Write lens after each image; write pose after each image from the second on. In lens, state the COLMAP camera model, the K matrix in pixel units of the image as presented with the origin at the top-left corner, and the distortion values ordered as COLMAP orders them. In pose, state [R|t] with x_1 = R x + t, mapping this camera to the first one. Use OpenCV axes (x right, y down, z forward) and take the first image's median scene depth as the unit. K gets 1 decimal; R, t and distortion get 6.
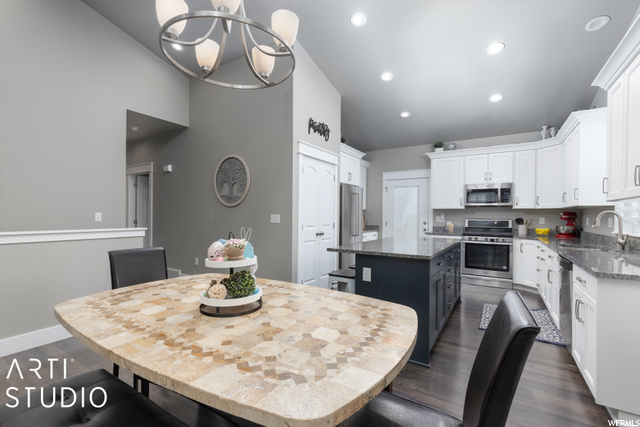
lens RADIAL K [[287.7, 0, 317.4], [0, 287.7, 216.9], [0, 0, 1]] dist [0.002492, 0.000242]
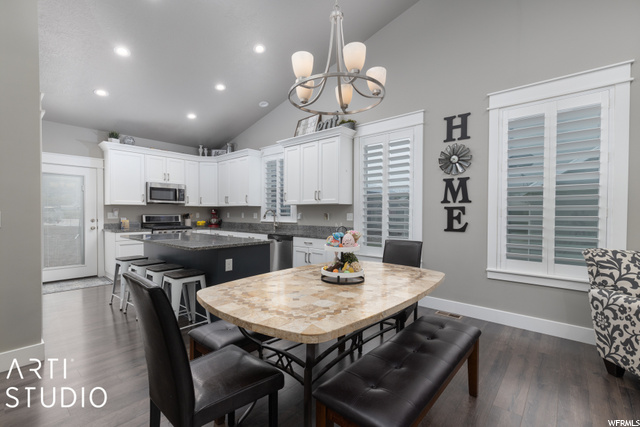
lens RADIAL K [[287.7, 0, 317.4], [0, 287.7, 216.9], [0, 0, 1]] dist [0.002492, 0.000242]
pose [[0.154205, -0.021348, 0.987808, -0.440298], [0.001750, 0.999771, 0.021333, -0.007075], [-0.988037, -0.001561, 0.154207, 0.233103]]
